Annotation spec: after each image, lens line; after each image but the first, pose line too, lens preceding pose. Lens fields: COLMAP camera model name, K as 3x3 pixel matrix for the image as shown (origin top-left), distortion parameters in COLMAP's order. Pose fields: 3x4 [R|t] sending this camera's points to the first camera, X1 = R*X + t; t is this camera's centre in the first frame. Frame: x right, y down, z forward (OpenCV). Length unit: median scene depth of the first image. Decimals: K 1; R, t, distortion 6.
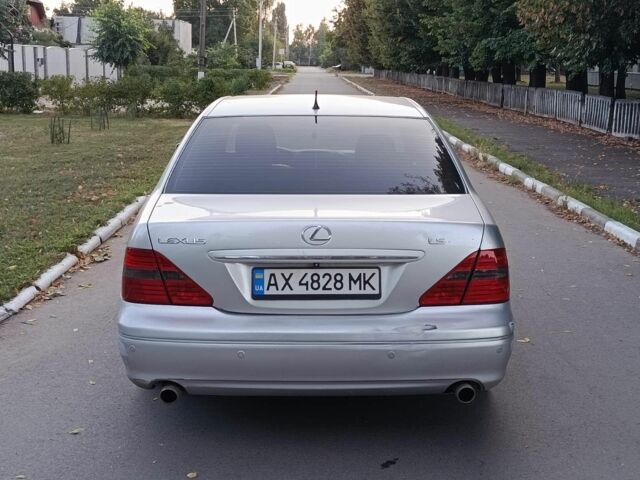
lens RADIAL K [[901.3, 0, 320.0], [0, 901.3, 240.0], [0, 0, 1]] dist [0.075909, -0.051469]
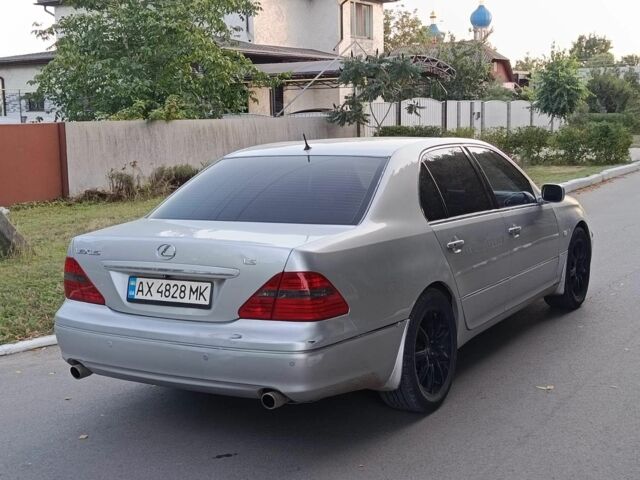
lens RADIAL K [[901.3, 0, 320.0], [0, 901.3, 240.0], [0, 0, 1]] dist [0.075909, -0.051469]
pose [[0.849184, 0.034283, -0.526982, 0.801397], [-0.063305, 0.997303, -0.037130, 0.010639], [0.524288, 0.064891, 0.849065, 0.076175]]
